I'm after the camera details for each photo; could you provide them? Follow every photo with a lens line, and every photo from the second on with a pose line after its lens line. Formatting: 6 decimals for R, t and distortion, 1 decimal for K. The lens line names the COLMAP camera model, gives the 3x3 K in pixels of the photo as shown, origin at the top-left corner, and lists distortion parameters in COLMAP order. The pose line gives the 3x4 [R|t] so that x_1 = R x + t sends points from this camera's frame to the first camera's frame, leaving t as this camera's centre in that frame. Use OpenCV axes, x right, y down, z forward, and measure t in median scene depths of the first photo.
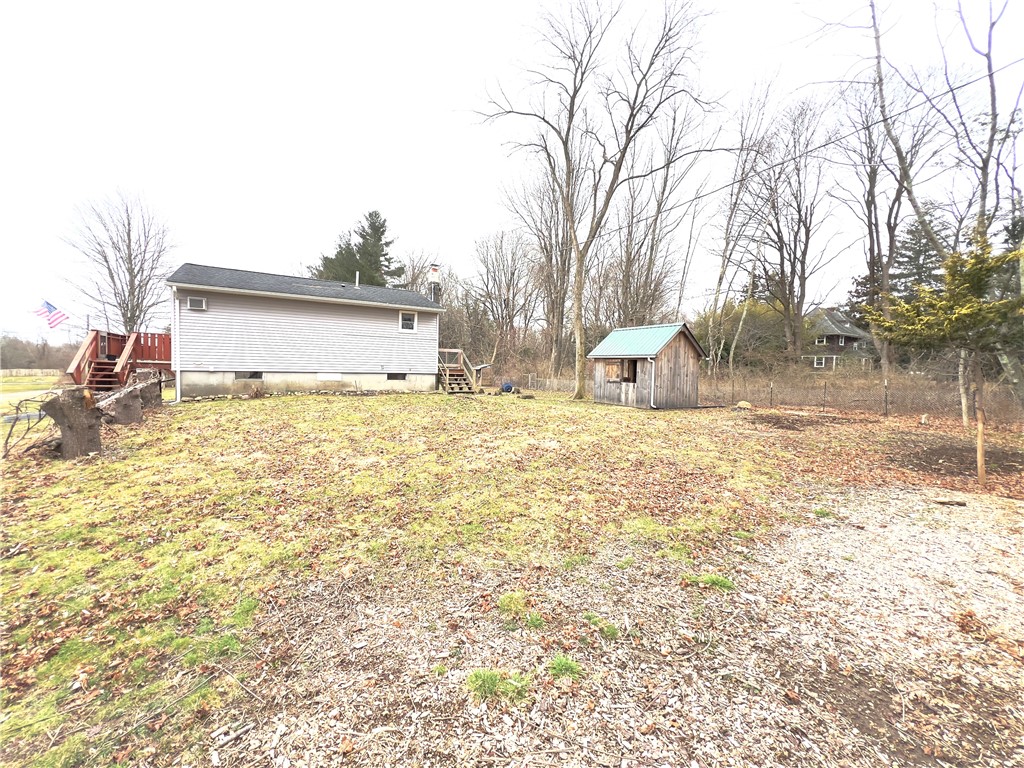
lens RADIAL K [[407.4, 0, 511.2], [0, 407.4, 387.3], [0, 0, 1]] dist [-0.001241, 0.000171]
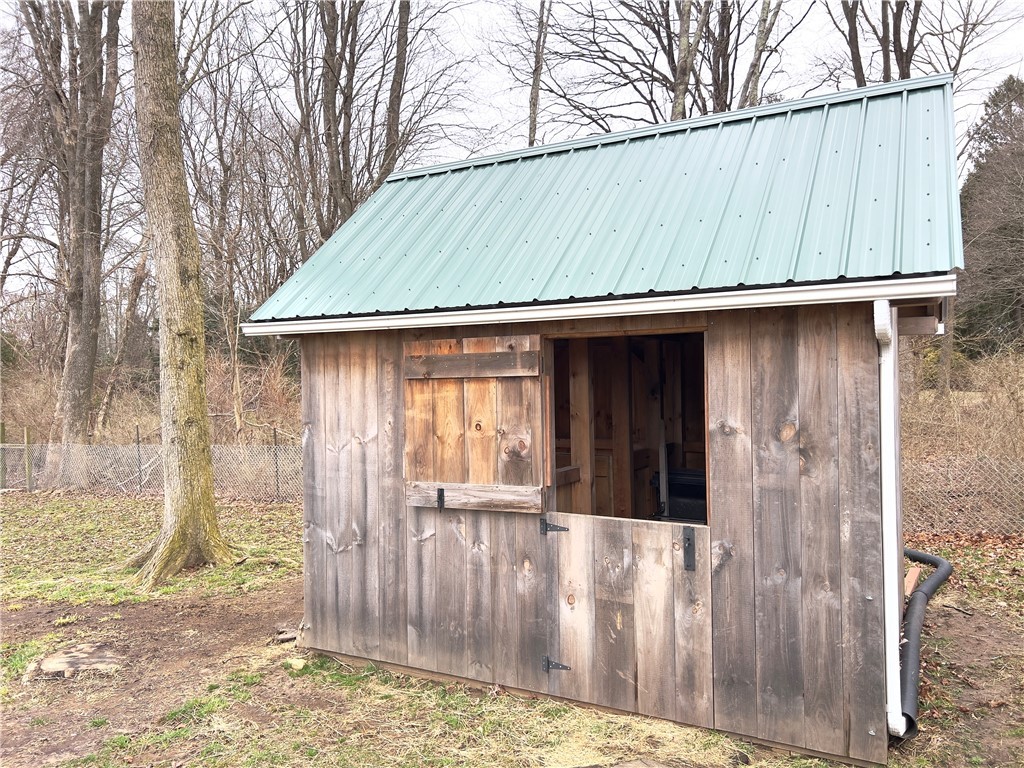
lens RADIAL K [[766.9, 0, 510.1], [0, 766.9, 385.4], [0, 0, 1]] dist [0.056428, -0.070627]
pose [[0.837607, -0.040608, 0.544762, 0.126514], [0.065233, 0.997533, -0.025941, -0.046724], [-0.542365, 0.057265, 0.838189, 0.788229]]
